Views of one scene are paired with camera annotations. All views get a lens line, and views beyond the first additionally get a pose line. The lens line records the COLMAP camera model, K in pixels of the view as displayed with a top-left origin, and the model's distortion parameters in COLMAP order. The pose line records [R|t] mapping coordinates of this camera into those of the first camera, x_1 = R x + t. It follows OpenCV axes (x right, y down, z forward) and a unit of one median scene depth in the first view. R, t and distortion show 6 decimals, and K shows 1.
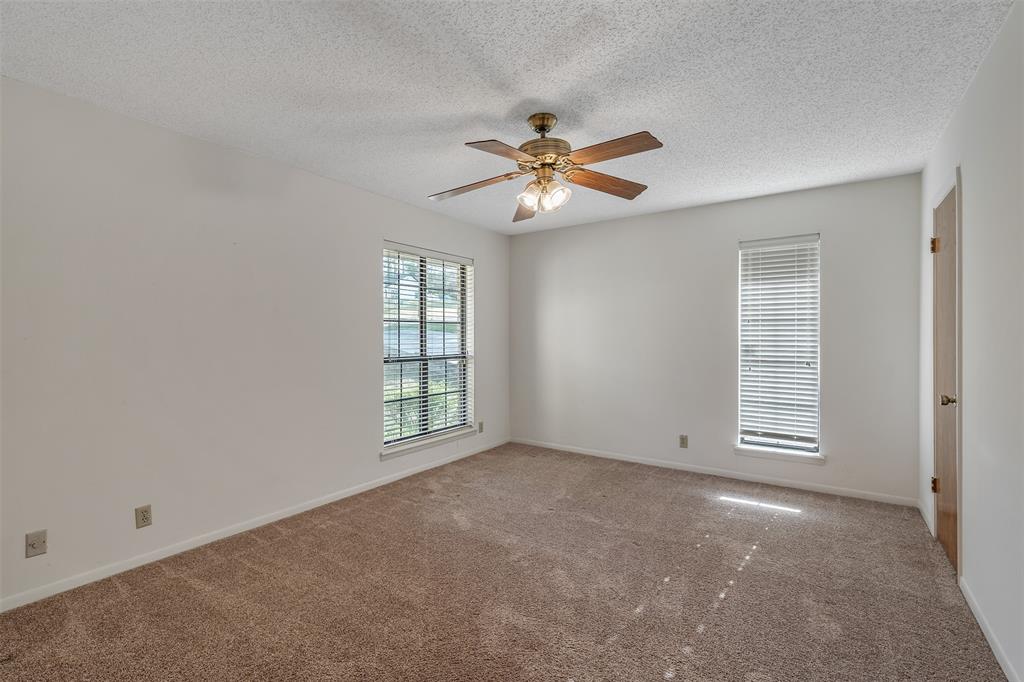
lens RADIAL K [[448.4, 0, 505.0], [0, 448.4, 342.7], [0, 0, 1]] dist [0.001229, 0.000696]
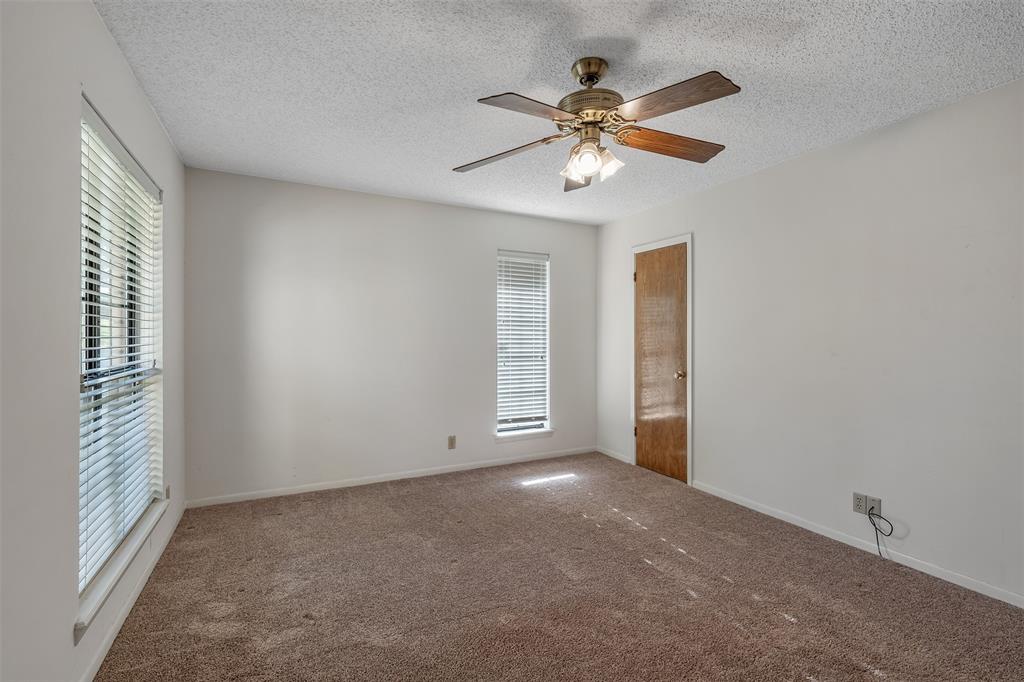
lens RADIAL K [[448.4, 0, 507.4], [0, 448.4, 338.6], [0, 0, 1]] dist [0.001229, 0.000696]
pose [[0.471574, -0.001726, 0.881825, -0.449912], [0.008556, 0.999960, -0.002618, -0.002427], [-0.881785, 0.008779, 0.471569, 0.477961]]
